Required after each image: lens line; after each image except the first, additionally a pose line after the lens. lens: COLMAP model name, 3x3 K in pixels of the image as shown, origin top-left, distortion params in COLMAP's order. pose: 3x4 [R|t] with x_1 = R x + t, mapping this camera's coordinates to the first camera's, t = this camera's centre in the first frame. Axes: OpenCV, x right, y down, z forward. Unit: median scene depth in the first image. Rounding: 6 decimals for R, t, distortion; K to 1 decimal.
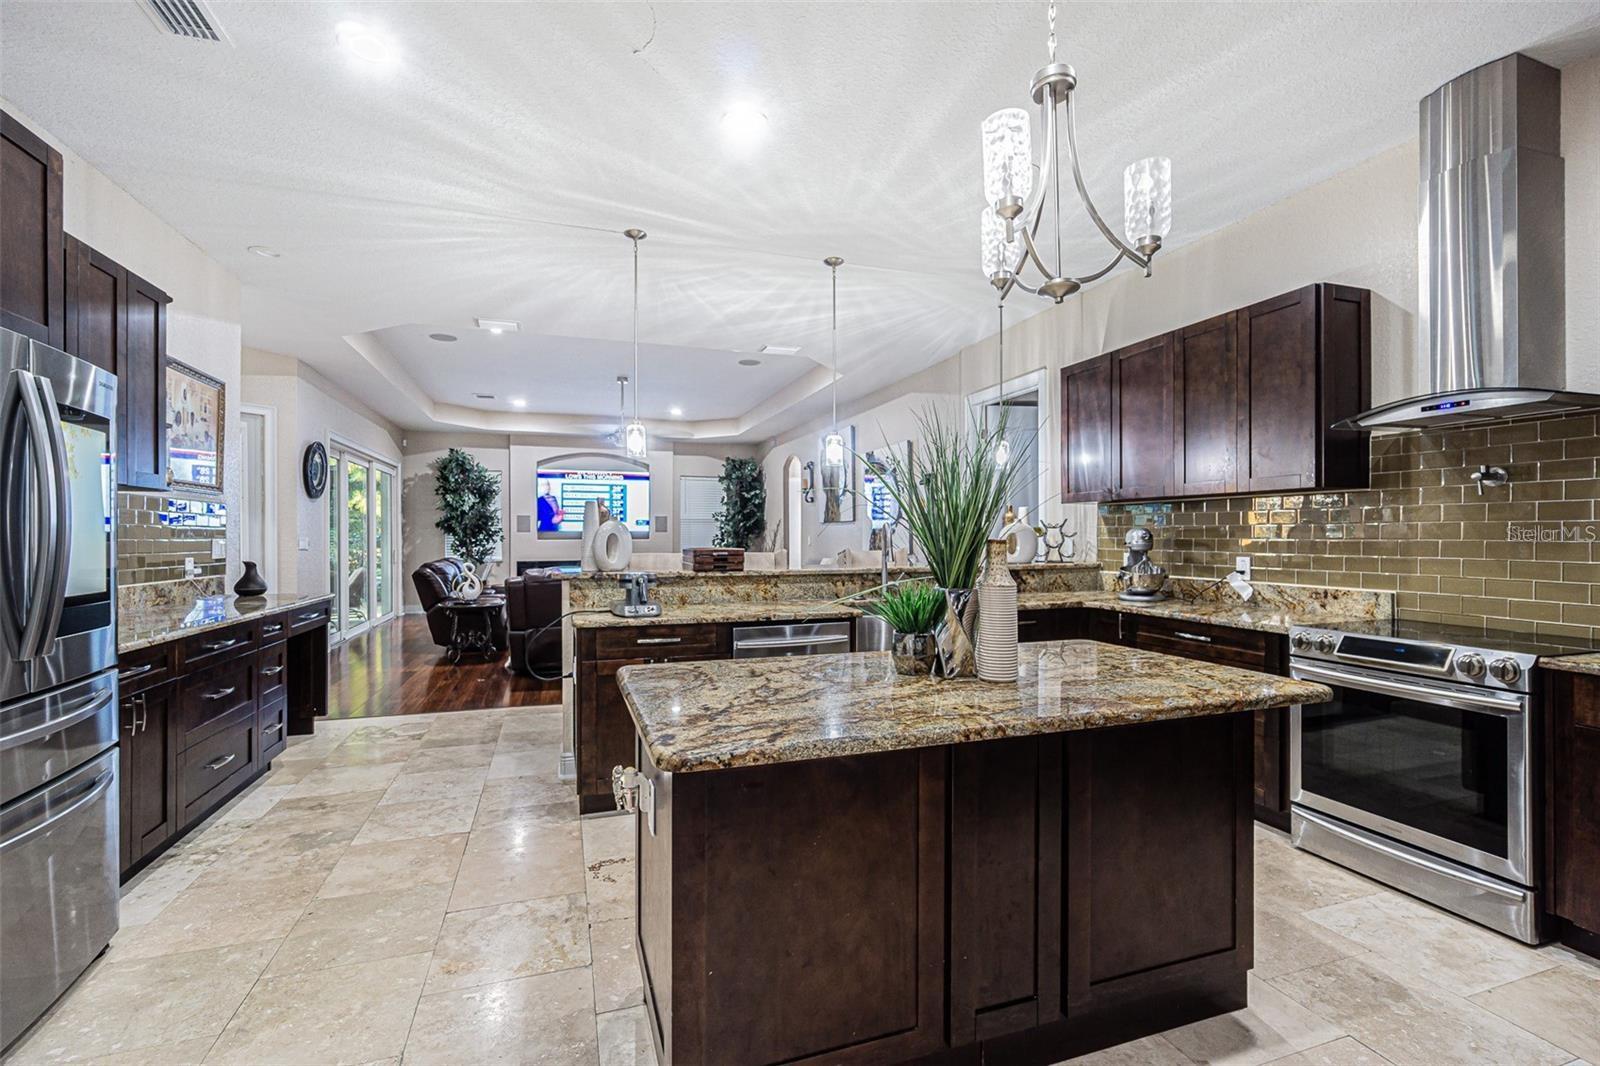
lens RADIAL K [[689.7, 0, 796.7], [0, 689.7, 533.8], [0, 0, 1]] dist [-0.009901, 0.002883]
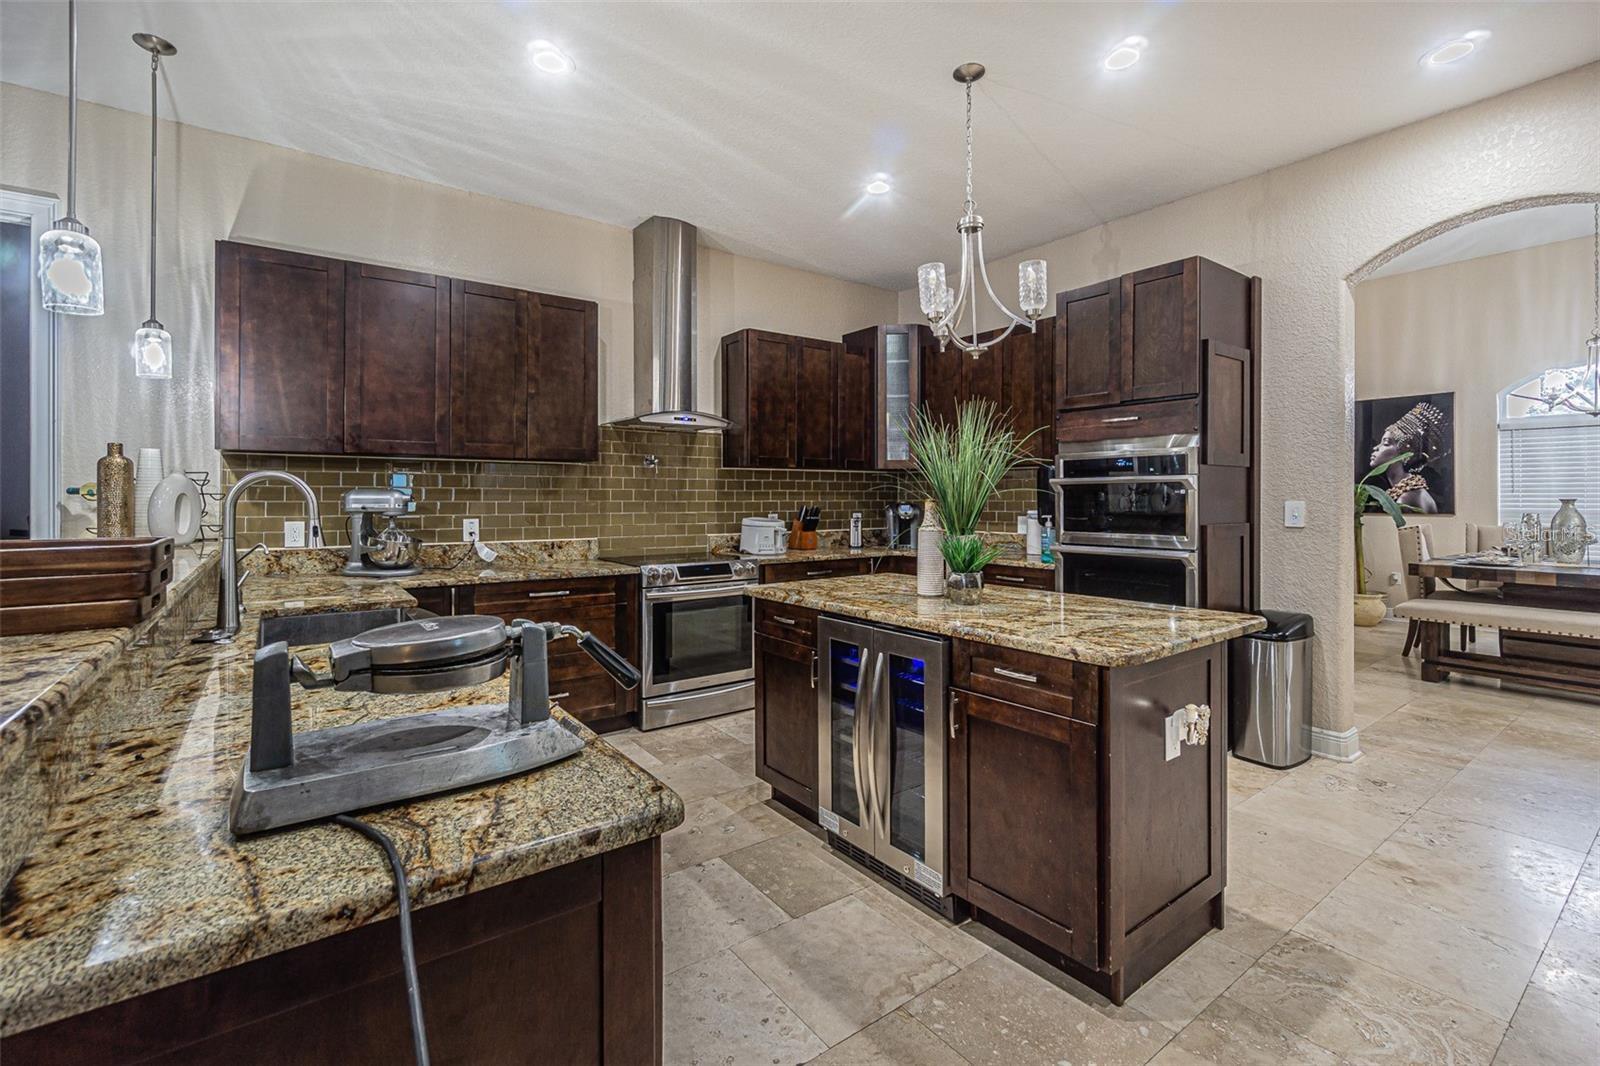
lens RADIAL K [[689.7, 0, 777.1], [0, 689.7, 495.1], [0, 0, 1]] dist [-0.009901, 0.002883]
pose [[-0.287185, 0.002551, 0.957872, -0.534439], [-0.001923, 0.999993, -0.003240, 0.000227], [-0.957873, -0.002772, -0.287178, 0.964304]]
